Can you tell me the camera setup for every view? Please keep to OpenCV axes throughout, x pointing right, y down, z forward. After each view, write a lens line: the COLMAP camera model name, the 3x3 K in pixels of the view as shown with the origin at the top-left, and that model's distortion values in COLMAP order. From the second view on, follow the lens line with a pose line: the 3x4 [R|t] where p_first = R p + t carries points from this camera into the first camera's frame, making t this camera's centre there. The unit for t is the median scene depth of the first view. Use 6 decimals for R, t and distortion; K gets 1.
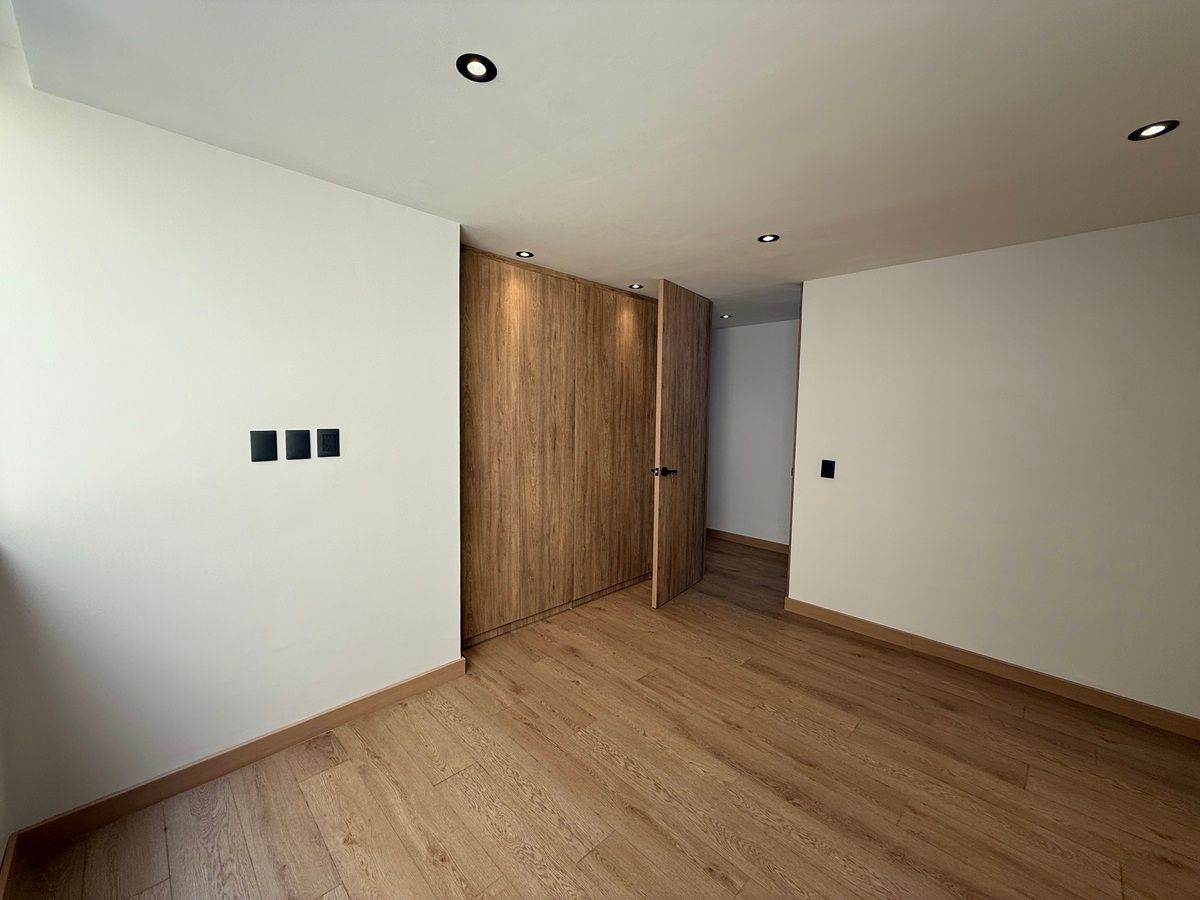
lens RADIAL K [[476.4, 0, 598.0], [0, 476.4, 448.7], [0, 0, 1]] dist [-0.002516, -0.000361]
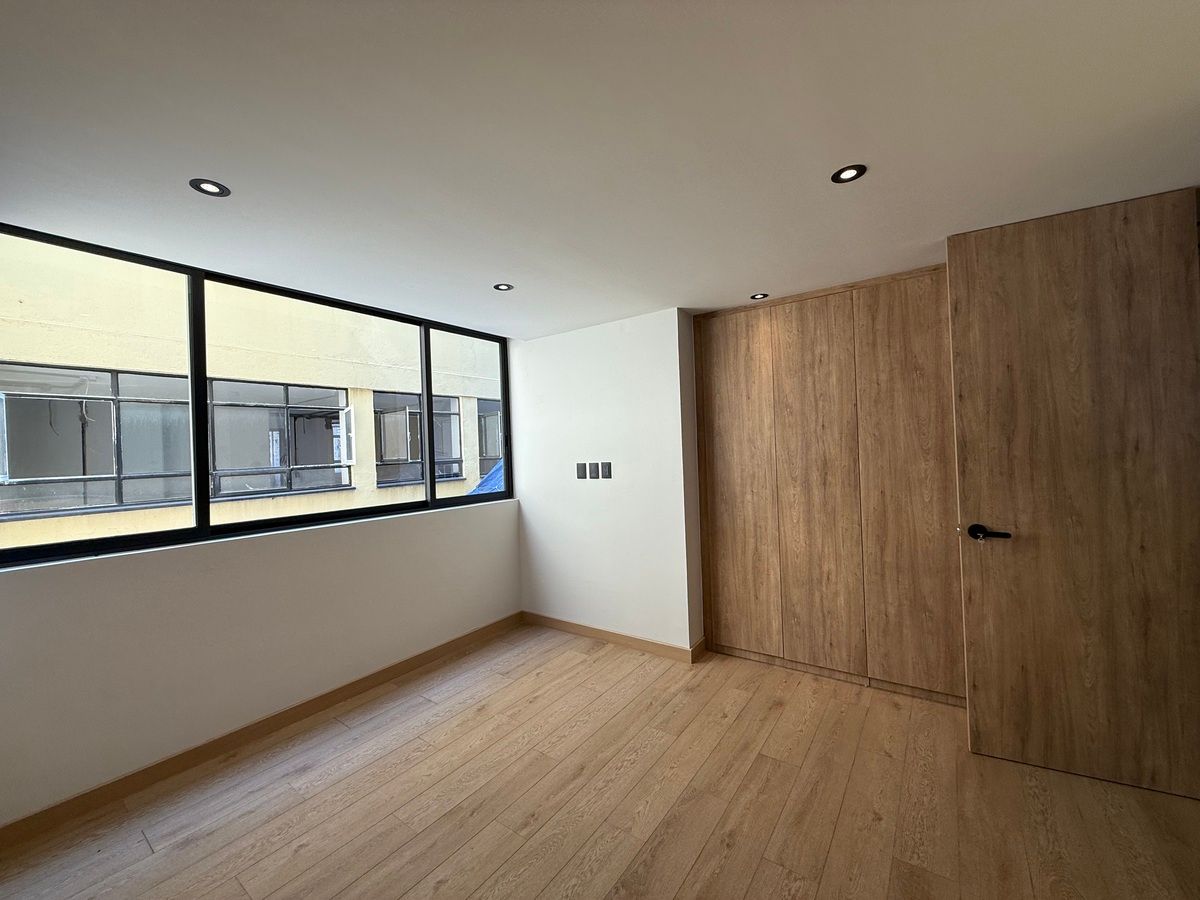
lens RADIAL K [[476.4, 0, 598.0], [0, 476.4, 448.7], [0, 0, 1]] dist [-0.002516, -0.000361]
pose [[0.160076, -0.026001, -0.986762, 0.763560], [-0.040386, 0.998644, -0.032865, -0.021856], [0.986278, 0.045112, 0.158809, 0.463486]]
